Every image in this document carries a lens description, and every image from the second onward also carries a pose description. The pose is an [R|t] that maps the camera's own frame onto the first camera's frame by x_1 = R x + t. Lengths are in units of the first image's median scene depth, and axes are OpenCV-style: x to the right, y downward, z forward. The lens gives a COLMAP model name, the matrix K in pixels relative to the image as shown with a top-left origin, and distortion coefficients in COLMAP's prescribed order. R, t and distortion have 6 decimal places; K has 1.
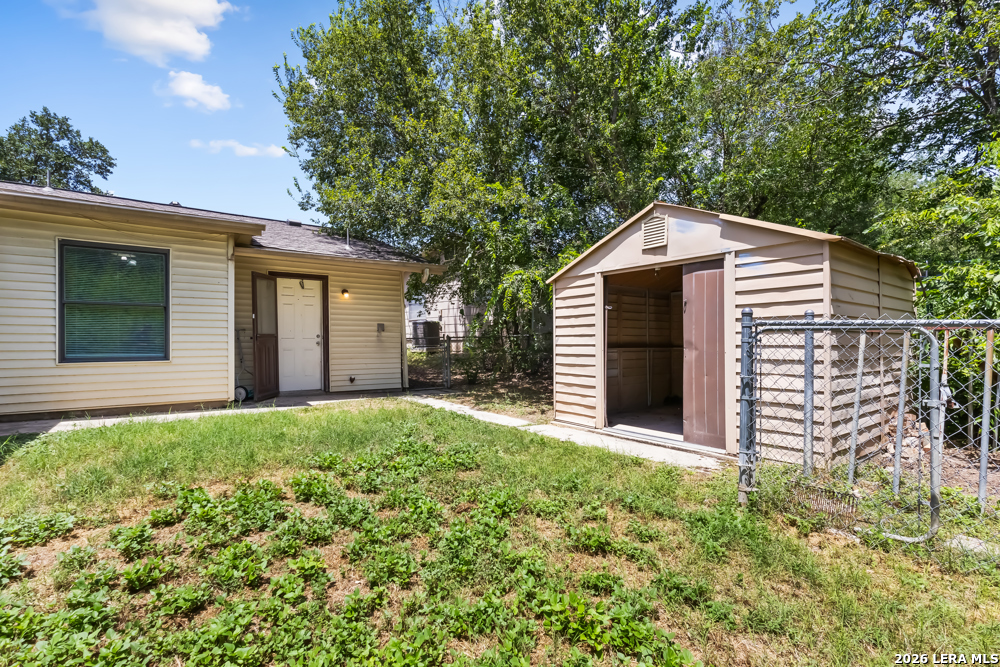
lens RADIAL K [[460.8, 0, 504.9], [0, 460.8, 339.2], [0, 0, 1]] dist [0.001164, 0.000970]
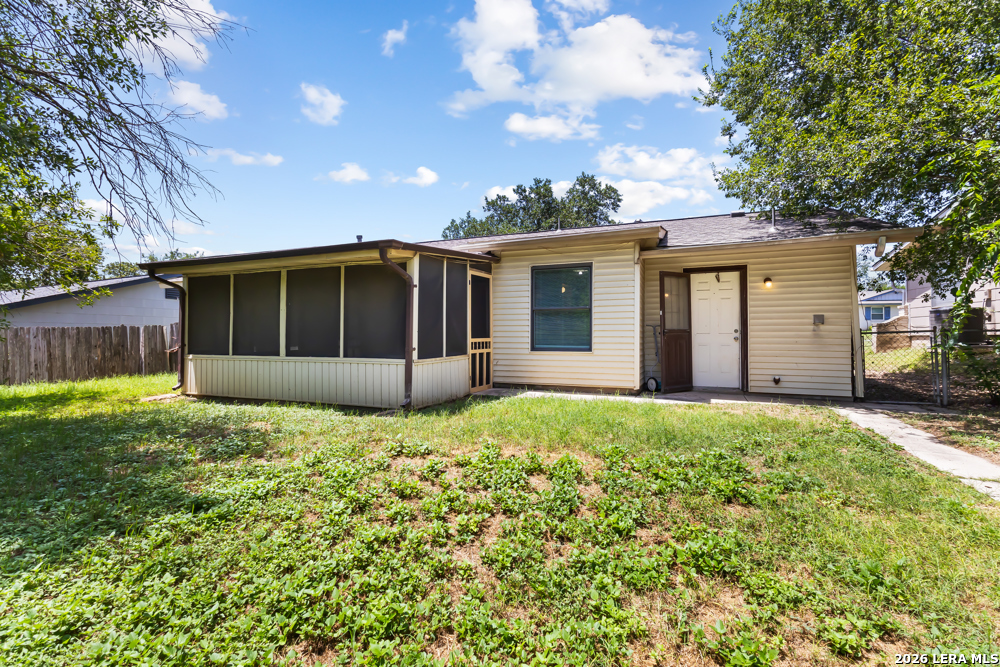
lens RADIAL K [[460.8, 0, 502.9], [0, 460.8, 332.3], [0, 0, 1]] dist [0.001164, 0.000970]
pose [[0.511752, -0.009281, -0.859083, 0.155738], [0.003367, 0.999956, -0.008798, 0.002739], [0.859126, 0.001610, 0.511761, 0.116594]]
